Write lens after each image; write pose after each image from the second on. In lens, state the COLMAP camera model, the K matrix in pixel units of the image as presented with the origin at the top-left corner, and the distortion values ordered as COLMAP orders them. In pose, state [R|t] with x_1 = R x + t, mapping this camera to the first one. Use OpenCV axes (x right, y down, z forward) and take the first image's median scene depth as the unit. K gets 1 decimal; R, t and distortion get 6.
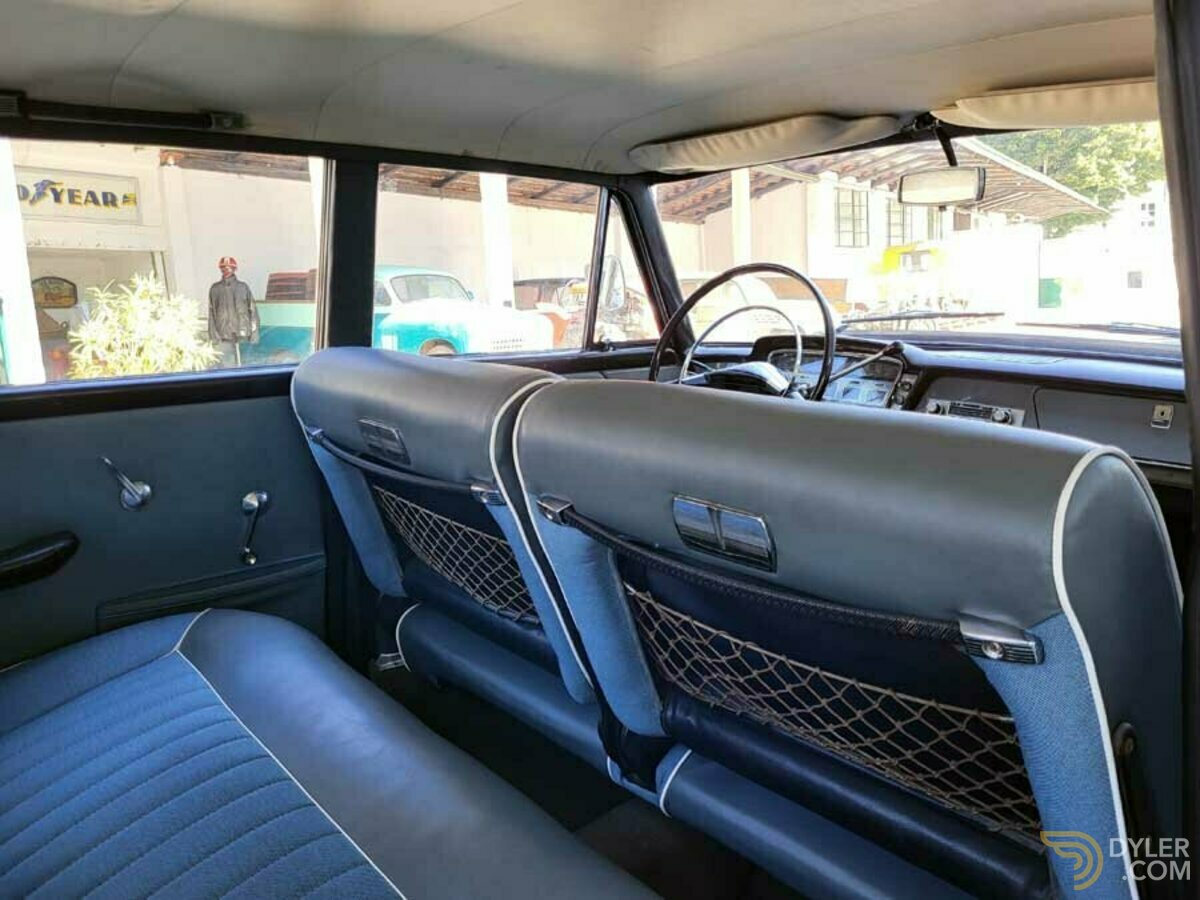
lens RADIAL K [[907.2, 0, 600.0], [0, 907.2, 450.0], [0, 0, 1]] dist [0.030420, -0.010575]
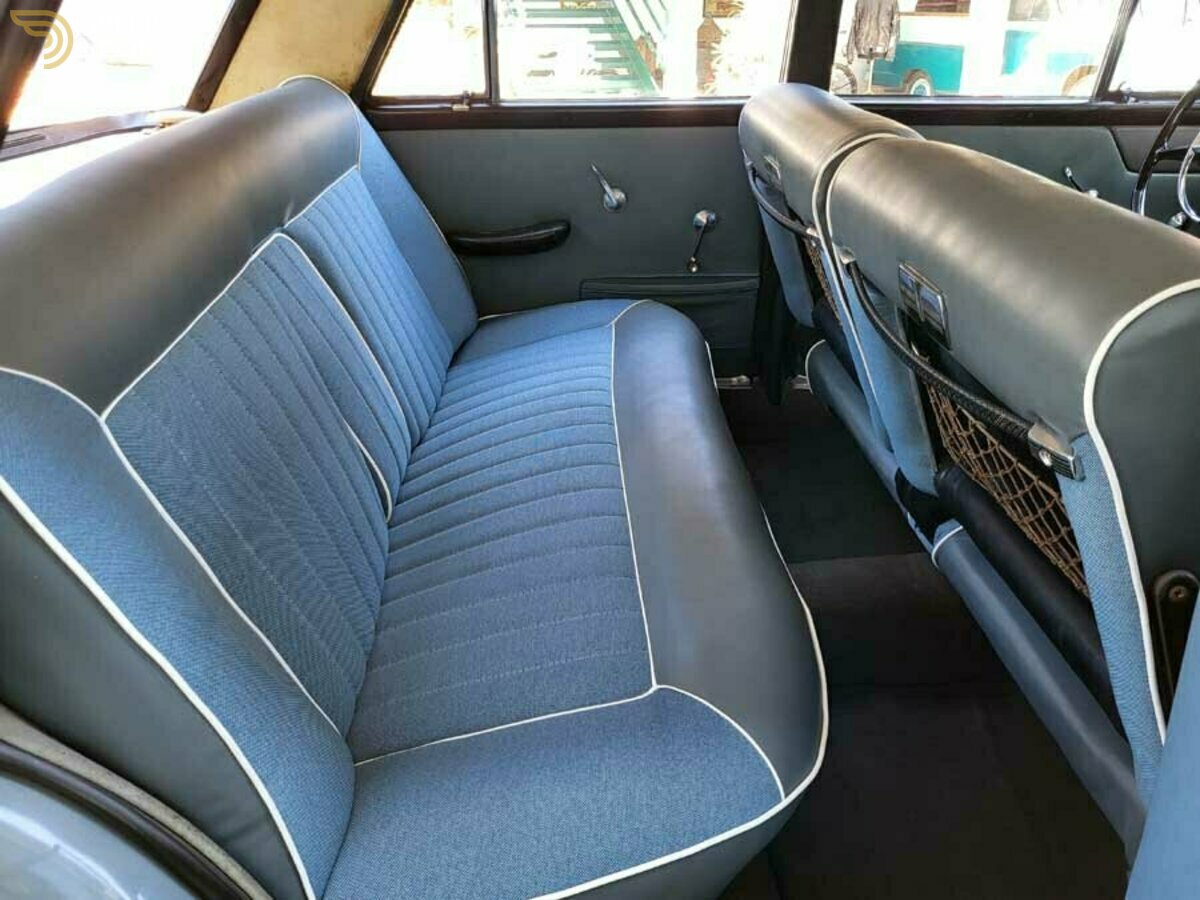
lens RADIAL K [[907.2, 0, 600.0], [0, 907.2, 450.0], [0, 0, 1]] dist [0.030420, -0.010575]
pose [[0.775325, 0.291682, -0.560172, 0.262460], [-0.120733, 0.939057, 0.321863, -0.025258], [0.619915, -0.181917, 0.763290, -0.040712]]
